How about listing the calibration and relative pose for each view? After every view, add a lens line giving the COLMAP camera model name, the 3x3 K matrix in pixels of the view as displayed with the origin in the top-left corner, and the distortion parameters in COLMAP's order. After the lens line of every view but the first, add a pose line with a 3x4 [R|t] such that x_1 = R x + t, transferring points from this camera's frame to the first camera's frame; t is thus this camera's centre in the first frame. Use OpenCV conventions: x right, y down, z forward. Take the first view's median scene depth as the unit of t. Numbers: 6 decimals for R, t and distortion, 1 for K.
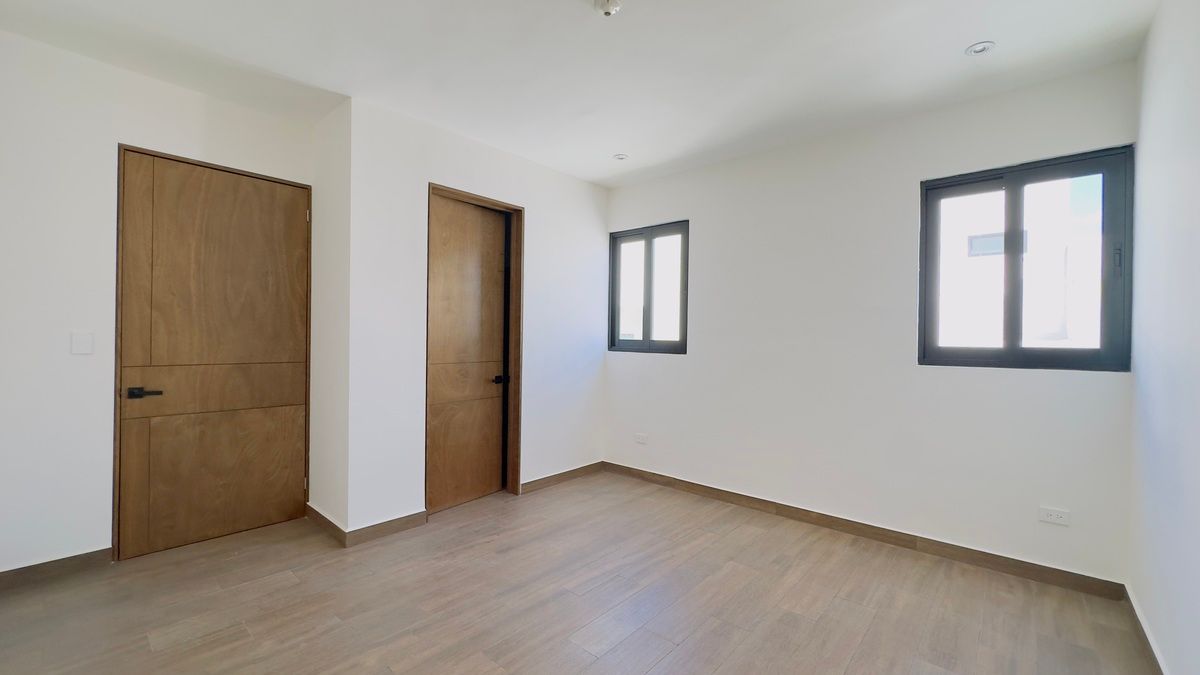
lens RADIAL K [[480.3, 0, 600.0], [0, 480.3, 337.5], [0, 0, 1]] dist [-0.002433, -0.000220]
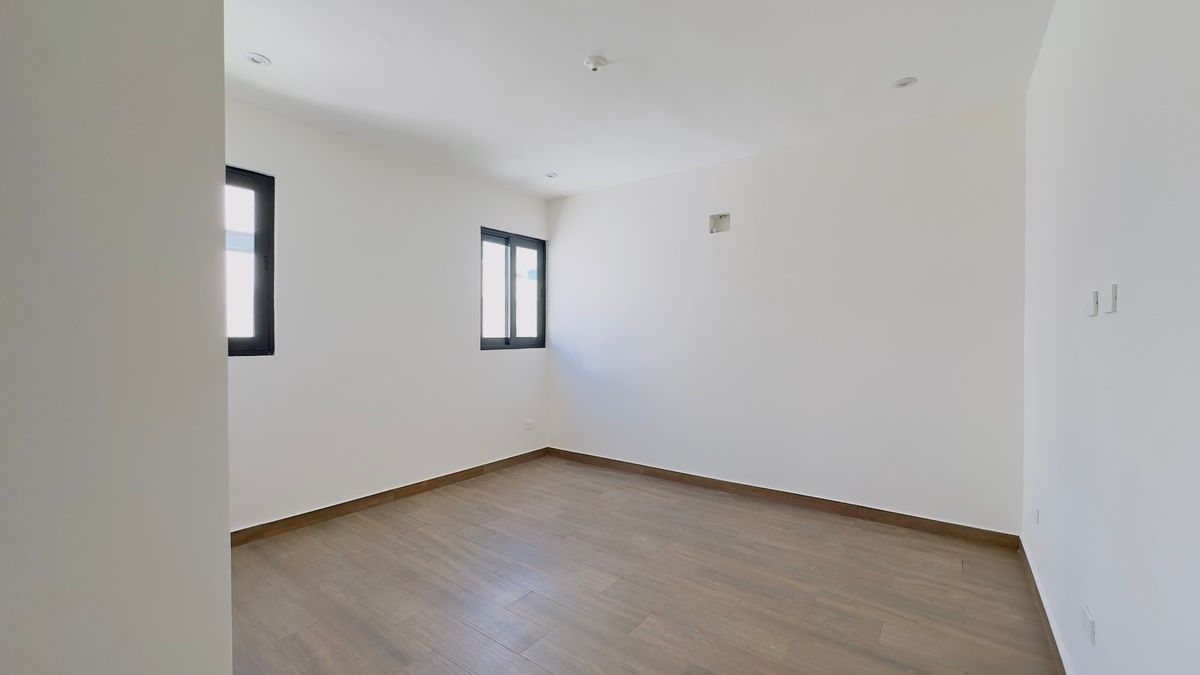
lens RADIAL K [[480.3, 0, 600.0], [0, 480.3, 337.5], [0, 0, 1]] dist [-0.002433, -0.000220]
pose [[-0.077491, -0.021219, 0.996767, -0.869832], [-0.004152, 0.999772, 0.020960, -0.015279], [-0.996984, -0.002514, -0.077562, 0.772165]]
